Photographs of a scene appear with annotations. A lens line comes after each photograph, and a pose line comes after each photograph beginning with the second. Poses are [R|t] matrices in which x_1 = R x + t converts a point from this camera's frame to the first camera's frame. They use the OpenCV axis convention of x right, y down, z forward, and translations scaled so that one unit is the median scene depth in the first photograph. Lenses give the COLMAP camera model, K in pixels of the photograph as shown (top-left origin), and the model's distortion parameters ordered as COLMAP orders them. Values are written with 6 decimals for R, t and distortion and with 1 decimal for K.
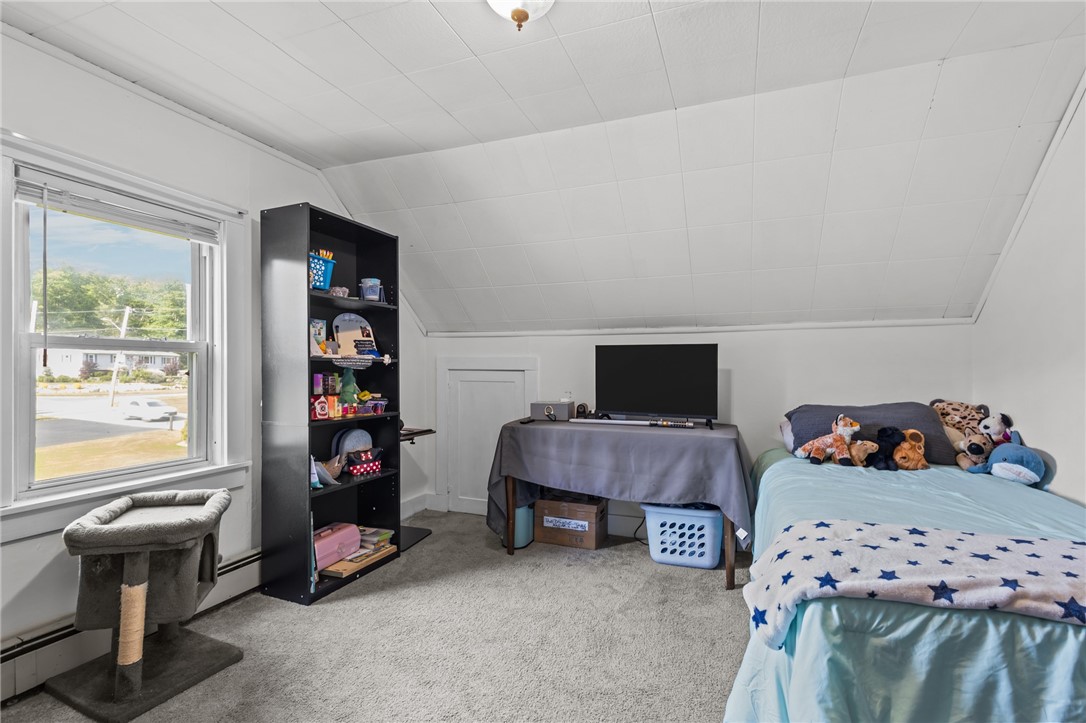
lens RADIAL K [[505.1, 0, 545.8], [0, 505.1, 353.5], [0, 0, 1]] dist [0.004211, -0.000671]
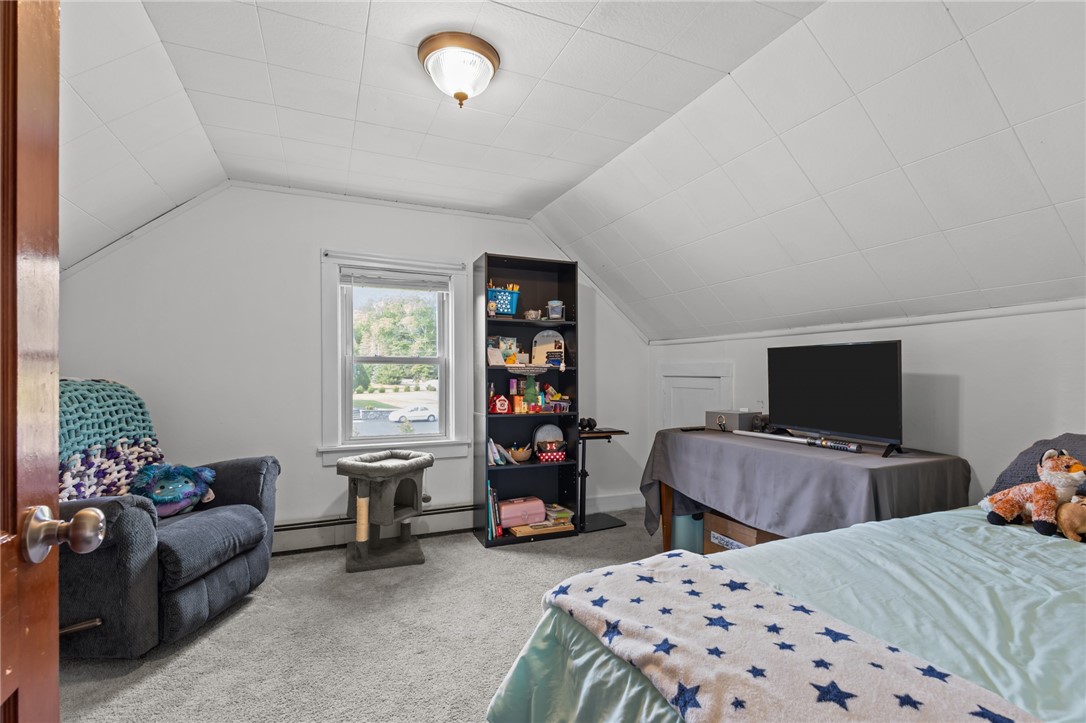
lens RADIAL K [[508.5, 0, 540.8], [0, 508.5, 366.0], [0, 0, 1]] dist [0.004733, 0.000236]
pose [[0.701017, -0.013811, -0.713010, 0.511403], [0.020042, 0.999799, 0.000338, 0.007311], [0.712863, -0.014527, 0.701153, 0.122427]]
